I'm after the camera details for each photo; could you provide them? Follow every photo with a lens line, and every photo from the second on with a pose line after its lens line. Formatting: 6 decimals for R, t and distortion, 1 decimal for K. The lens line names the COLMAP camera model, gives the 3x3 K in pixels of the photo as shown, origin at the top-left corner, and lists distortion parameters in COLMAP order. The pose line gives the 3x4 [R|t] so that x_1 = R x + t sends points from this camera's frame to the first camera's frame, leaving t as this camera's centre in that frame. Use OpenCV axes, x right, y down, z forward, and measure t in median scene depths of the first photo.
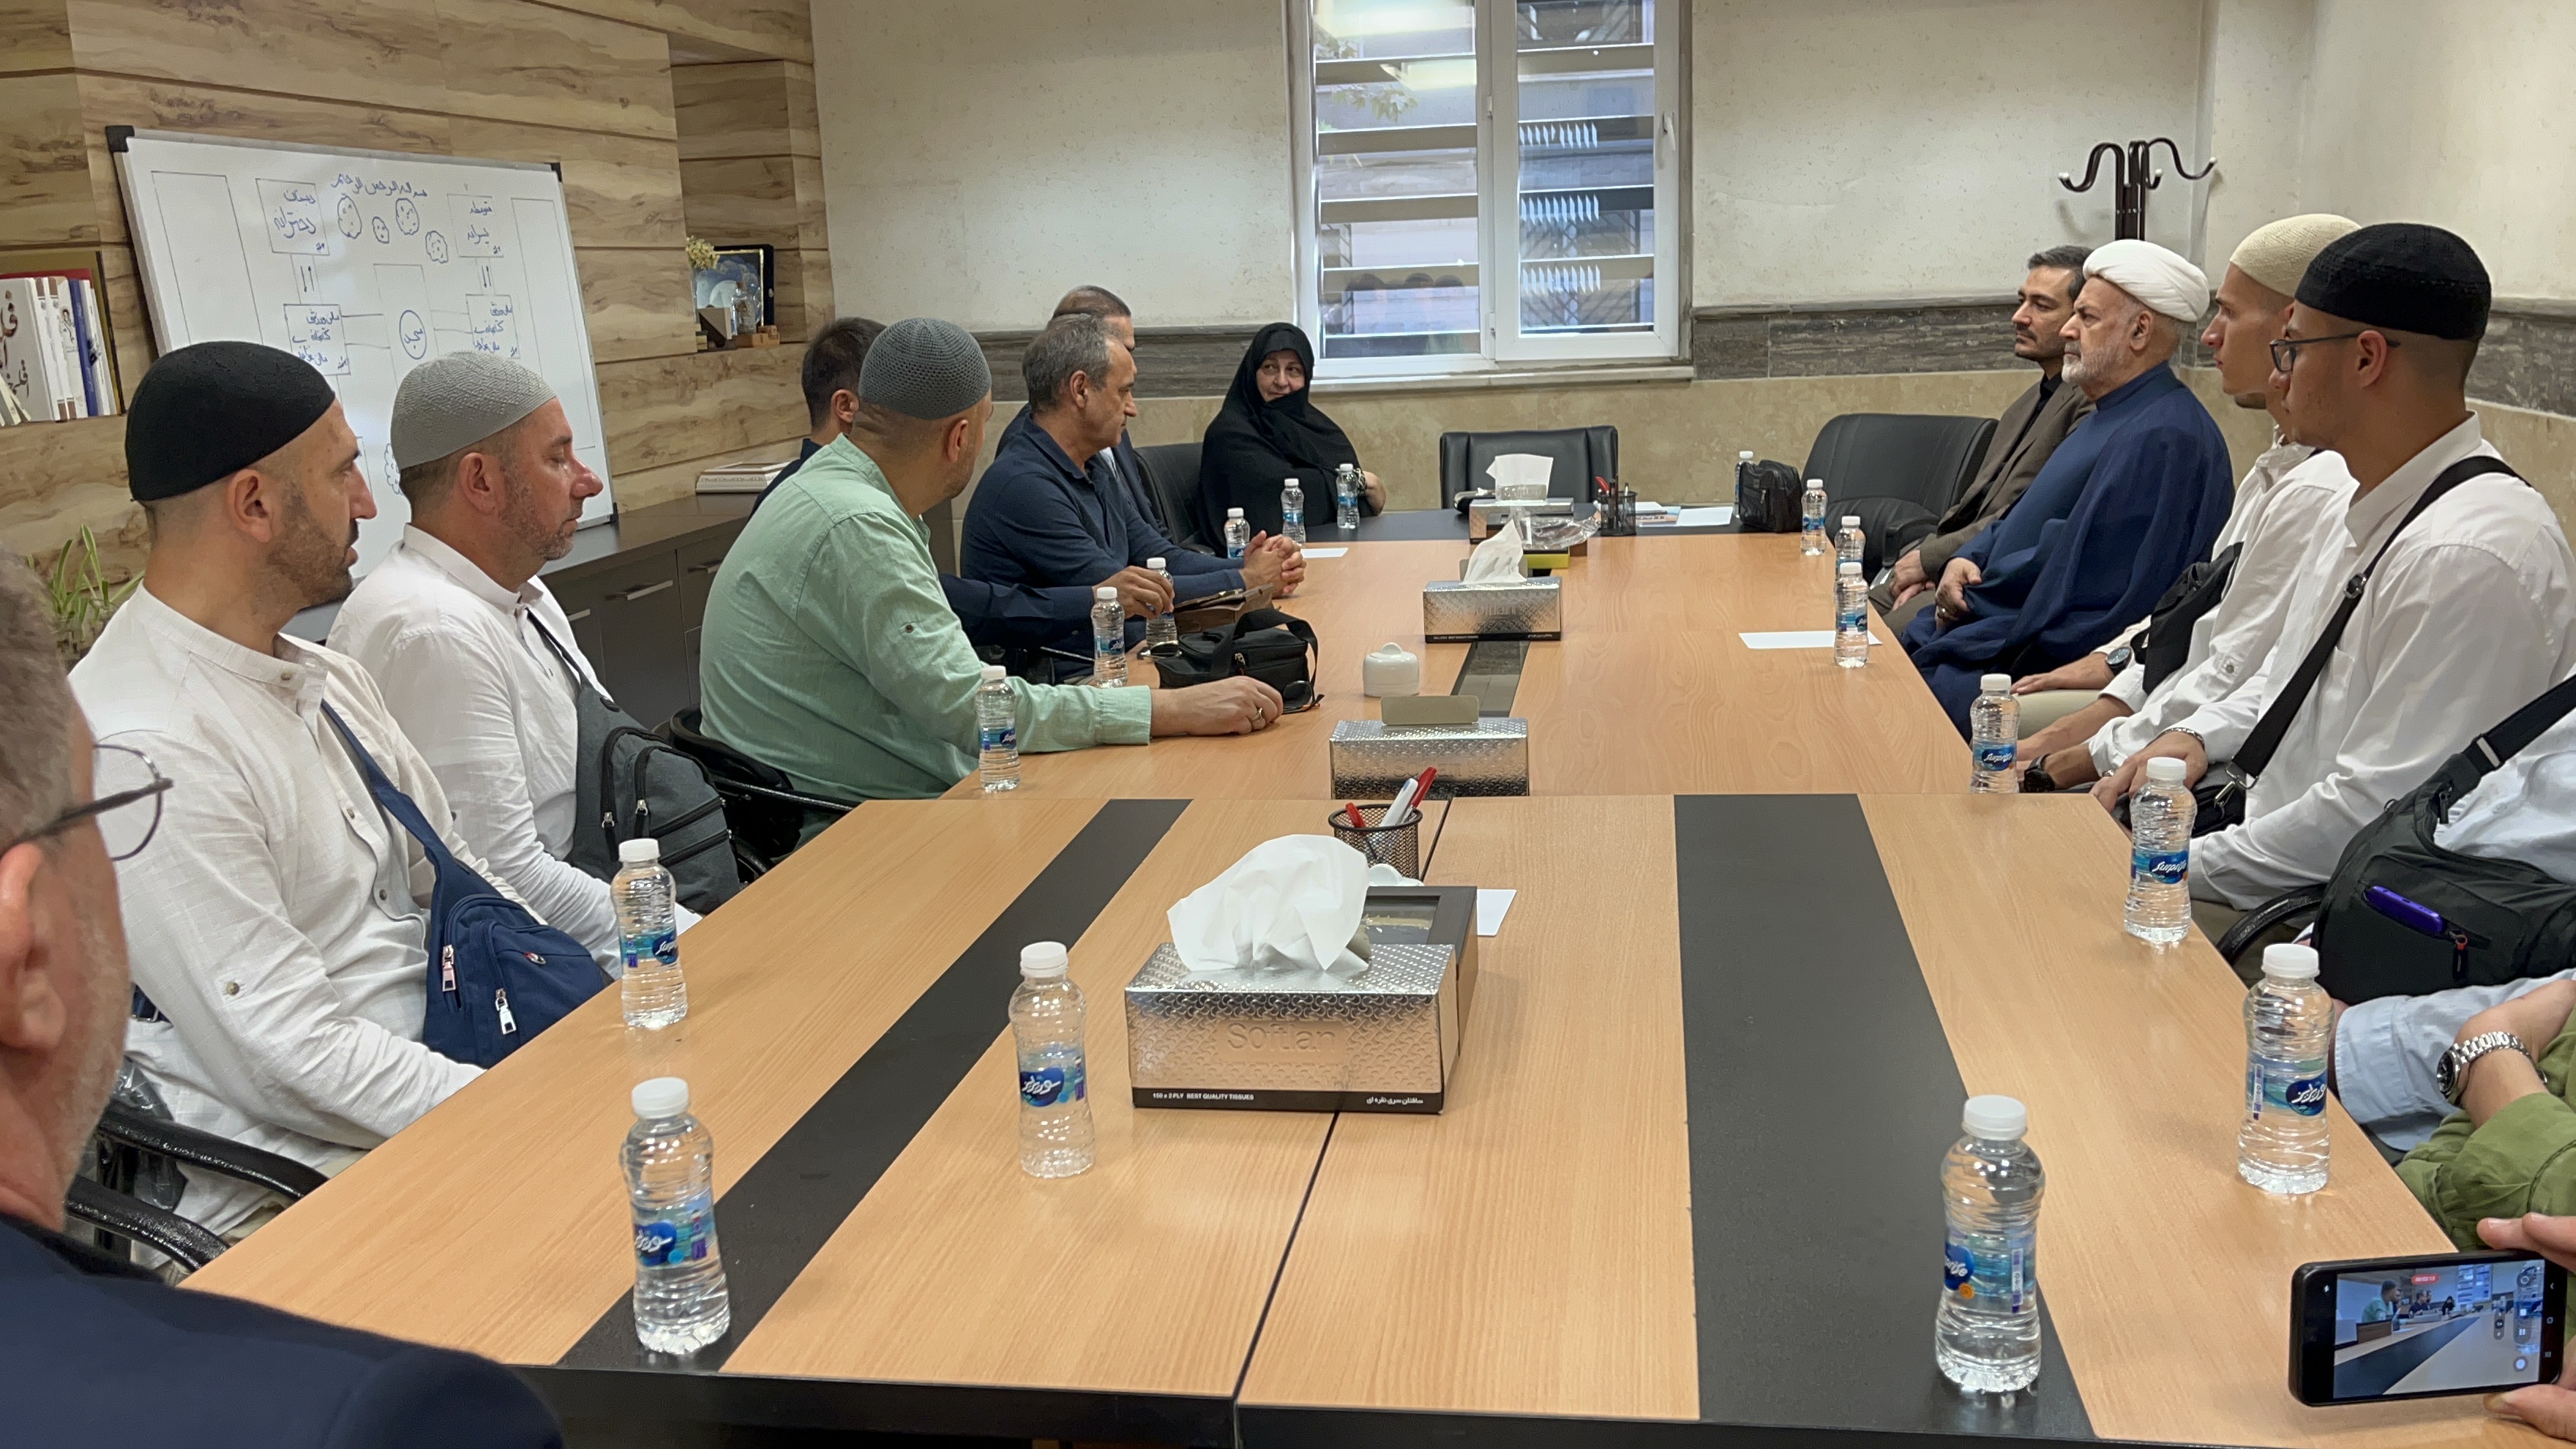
lens RADIAL K [[2194.6, 0, 1288.0], [0, 2194.6, 724.5], [0, 0, 1]] dist [0.002672, -0.000123]
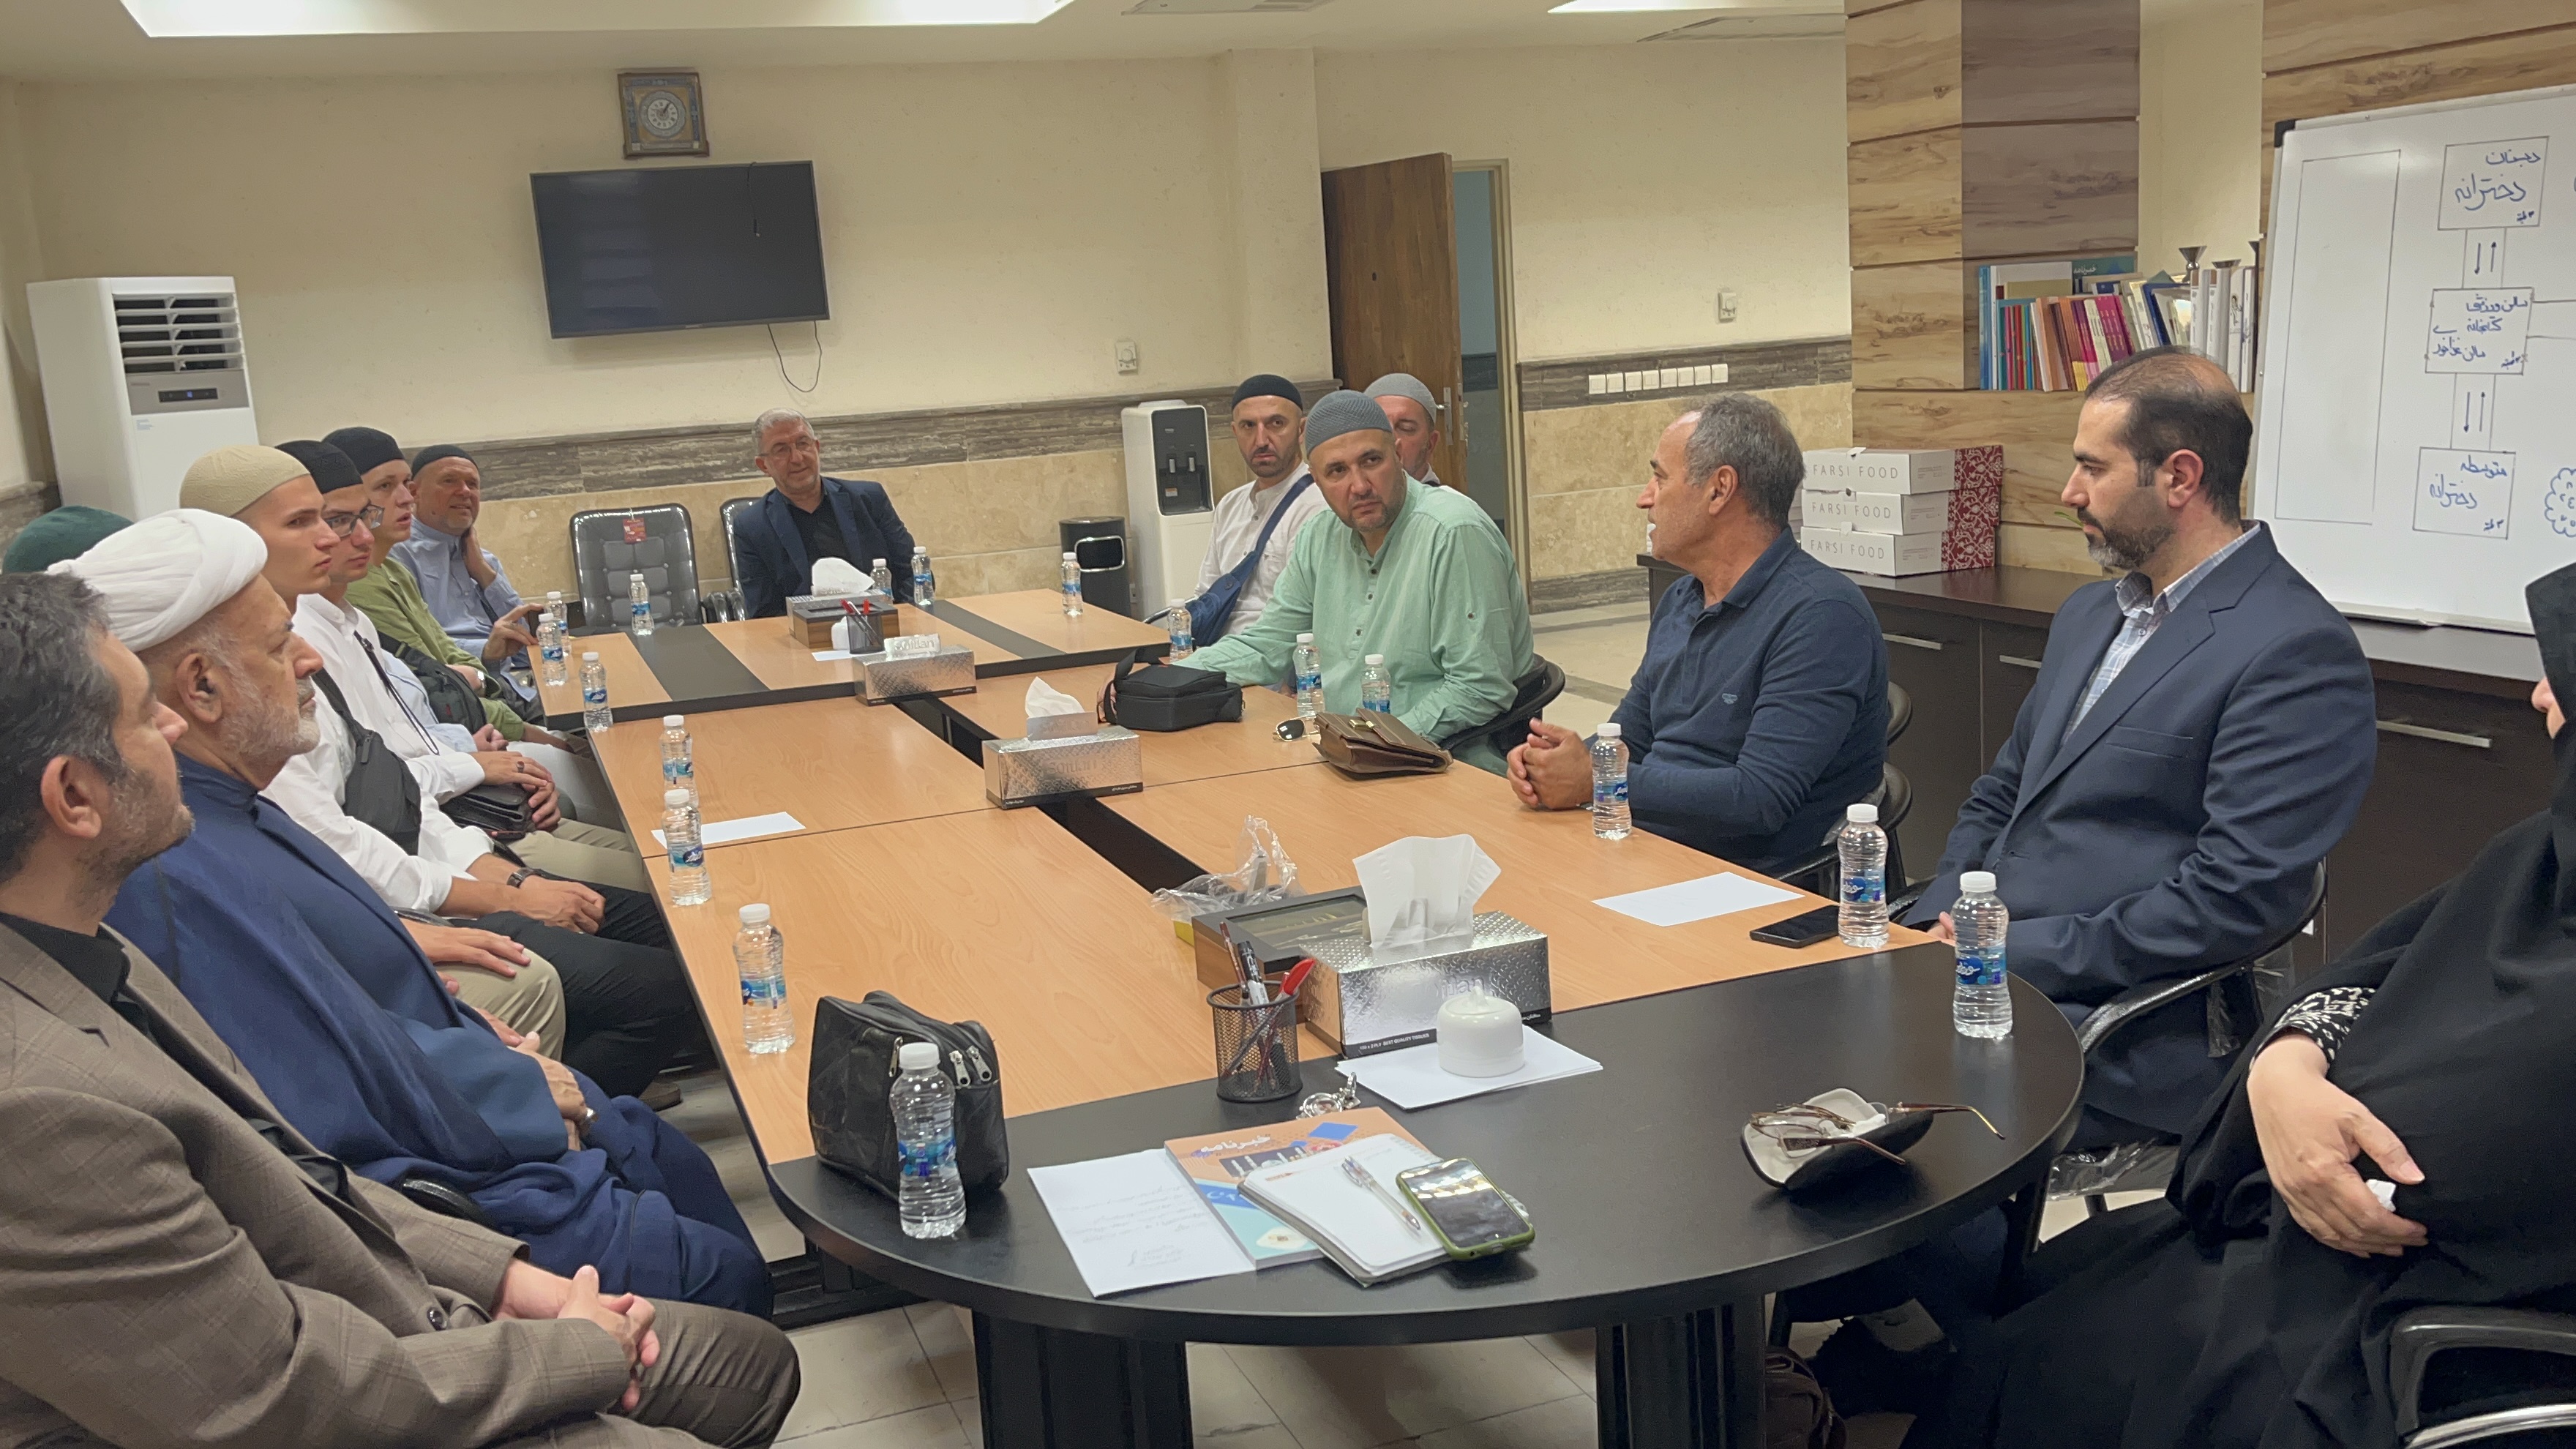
lens RADIAL K [[2194.6, 0, 1288.0], [0, 2194.6, 724.5], [0, 0, 1]] dist [0.002672, -0.000123]
pose [[-0.861719, 0.180095, -0.474348, 0.403377], [-0.005289, 0.931647, 0.363325, -0.362201], [0.507358, 0.315593, -0.801866, 1.598754]]
